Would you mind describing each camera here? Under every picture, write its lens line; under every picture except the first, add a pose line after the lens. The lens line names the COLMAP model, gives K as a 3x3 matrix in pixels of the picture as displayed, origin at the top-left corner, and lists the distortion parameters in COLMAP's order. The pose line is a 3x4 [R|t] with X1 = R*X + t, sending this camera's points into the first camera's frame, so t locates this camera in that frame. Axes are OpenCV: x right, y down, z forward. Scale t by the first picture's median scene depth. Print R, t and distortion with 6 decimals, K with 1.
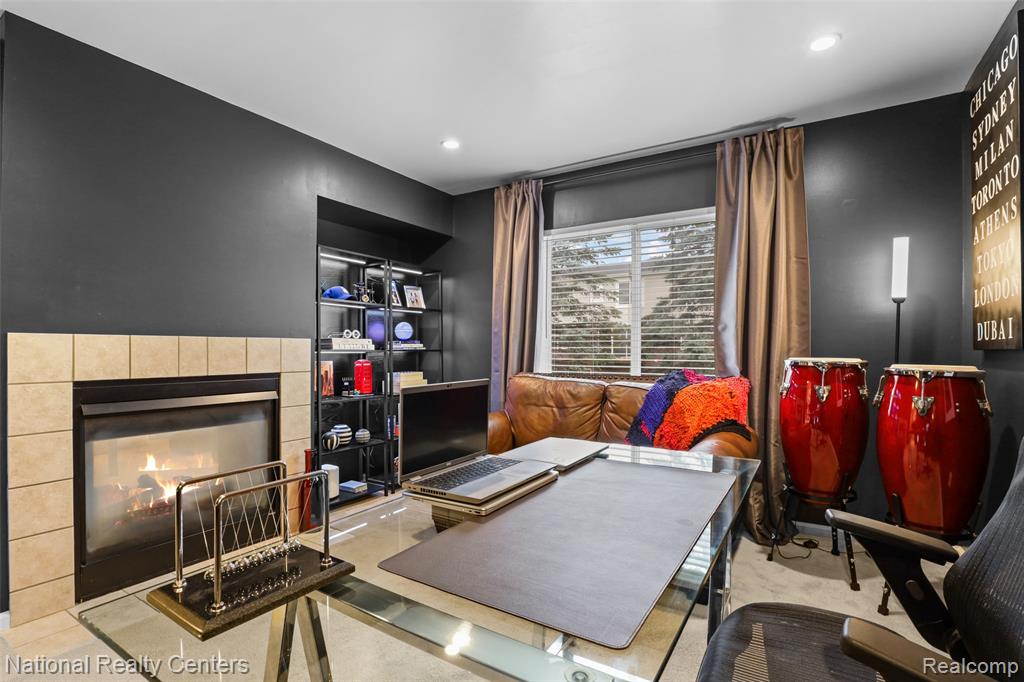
lens RADIAL K [[488.5, 0, 515.1], [0, 488.5, 347.1], [0, 0, 1]] dist [-0.026227, 0.005211]
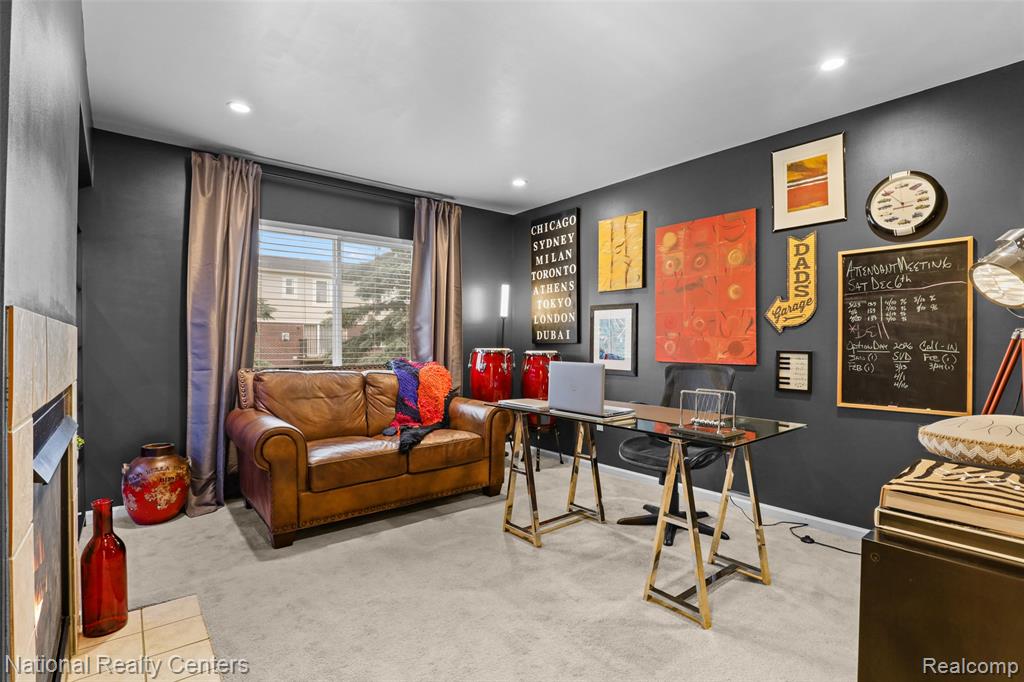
lens RADIAL K [[488.5, 0, 515.0], [0, 488.5, 341.9], [0, 0, 1]] dist [-0.026227, 0.005211]
pose [[0.325645, -0.000542, 0.945492, -0.663668], [-0.005219, 0.999984, 0.002371, -0.003907], [-0.945478, -0.005706, 0.325637, 0.213490]]
